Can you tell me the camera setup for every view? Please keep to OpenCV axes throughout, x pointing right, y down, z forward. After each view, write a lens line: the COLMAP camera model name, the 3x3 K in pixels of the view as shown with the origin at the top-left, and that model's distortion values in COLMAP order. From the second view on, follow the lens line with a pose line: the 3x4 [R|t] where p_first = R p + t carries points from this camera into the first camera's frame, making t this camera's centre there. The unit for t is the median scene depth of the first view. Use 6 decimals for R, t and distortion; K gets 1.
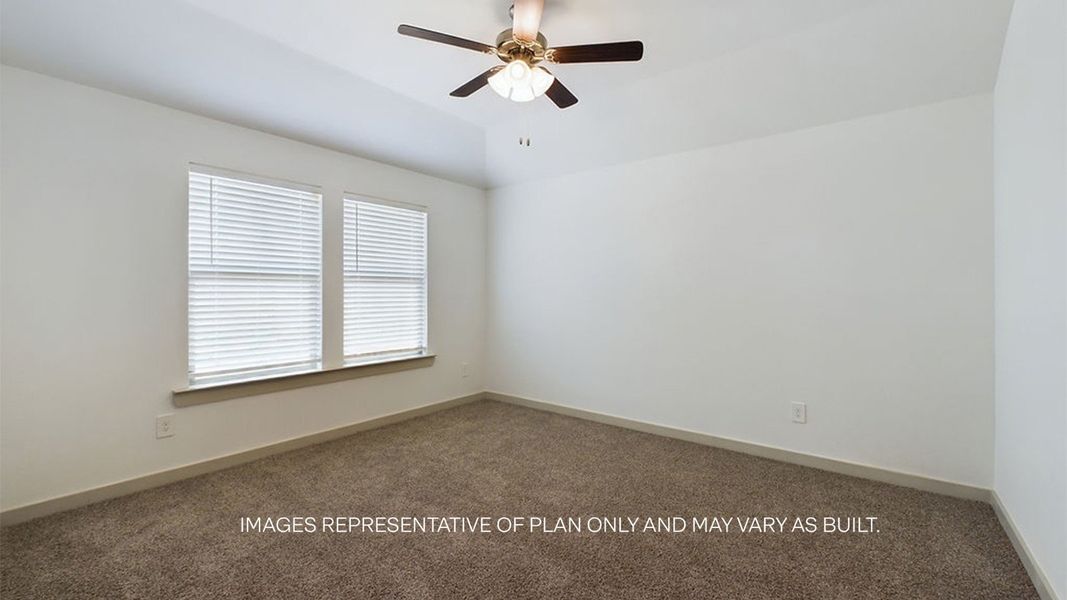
lens RADIAL K [[433.6, 0, 540.1], [0, 433.6, 293.0], [0, 0, 1]] dist [-0.000053, -0.000011]
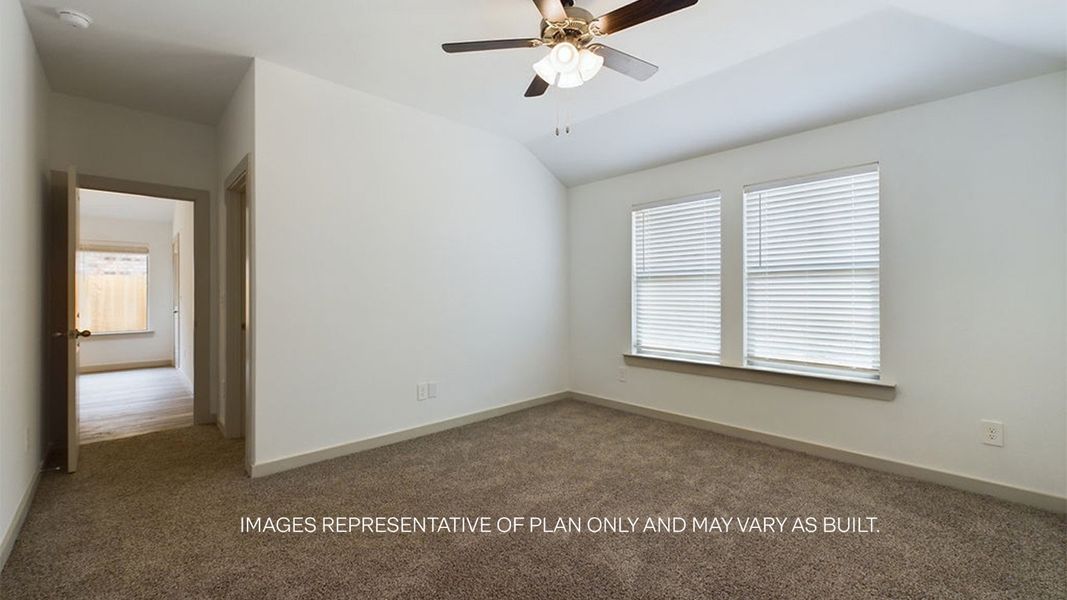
lens RADIAL K [[433.6, 0, 540.1], [0, 433.6, 293.0], [0, 0, 1]] dist [-0.000053, -0.000011]
pose [[-0.145699, 0.002925, -0.989325, 0.594311], [0.006138, 0.999979, 0.002052, 0.000085], [0.989310, -0.005773, -0.145714, 0.716560]]
